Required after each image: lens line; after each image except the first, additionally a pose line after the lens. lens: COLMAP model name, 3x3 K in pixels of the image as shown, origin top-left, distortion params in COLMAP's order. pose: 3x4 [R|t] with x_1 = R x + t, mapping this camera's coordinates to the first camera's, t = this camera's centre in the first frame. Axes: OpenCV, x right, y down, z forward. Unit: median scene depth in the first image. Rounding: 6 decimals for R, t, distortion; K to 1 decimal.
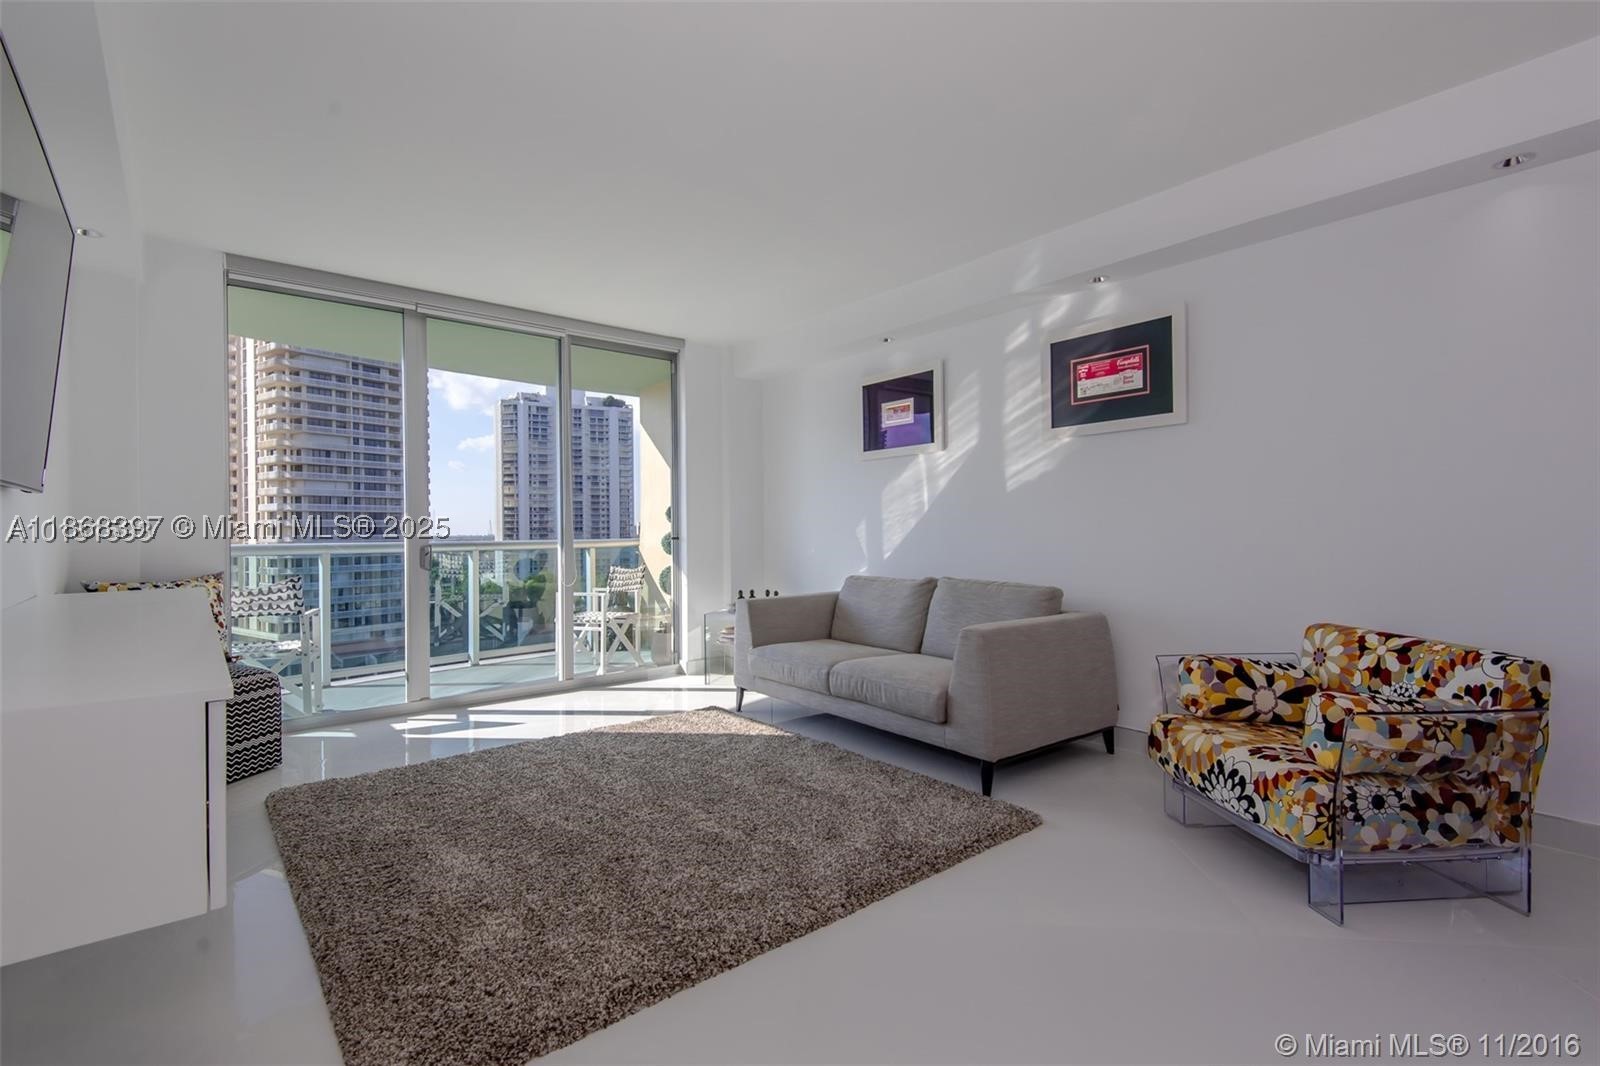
lens RADIAL K [[743.2, 0, 822.9], [0, 743.2, 524.4], [0, 0, 1]] dist [0.033103, -0.002544]
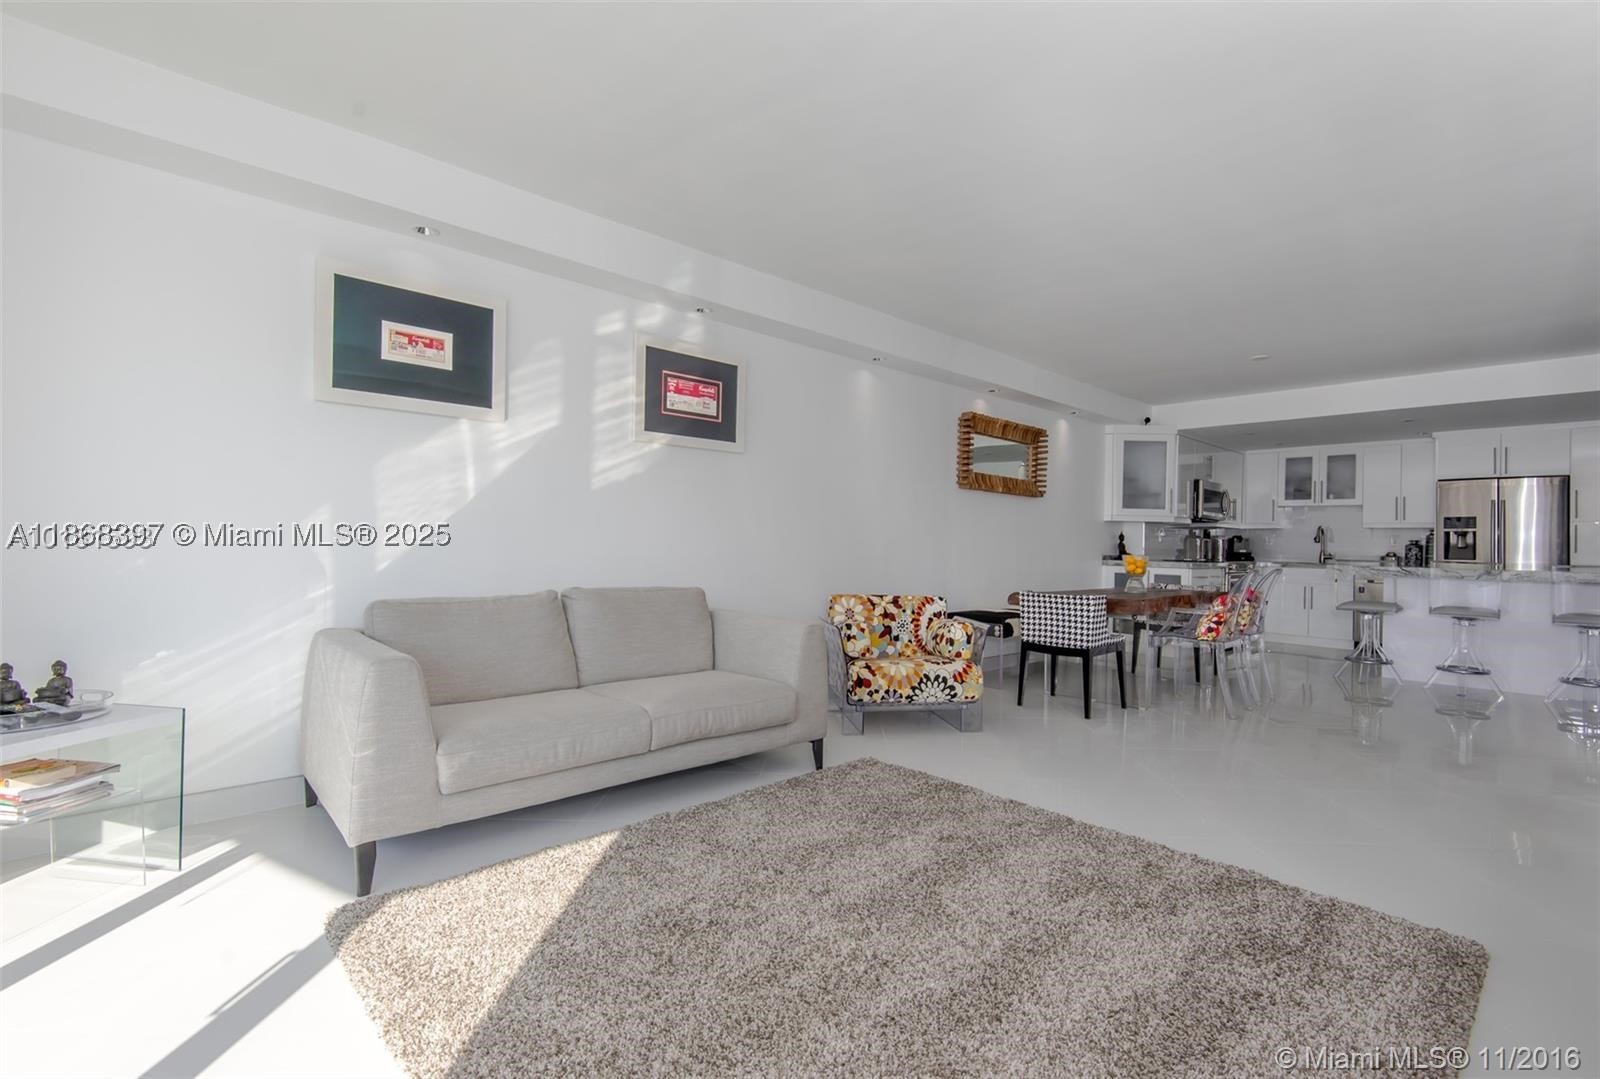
lens RADIAL K [[743.2, 0, 795.3], [0, 743.2, 542.8], [0, 0, 1]] dist [0.033103, -0.002544]
pose [[-0.050767, 0.003357, 0.998705, -0.520677], [-0.027256, 0.999617, -0.004746, 0.014680], [-0.998339, -0.027462, -0.050656, 0.631068]]
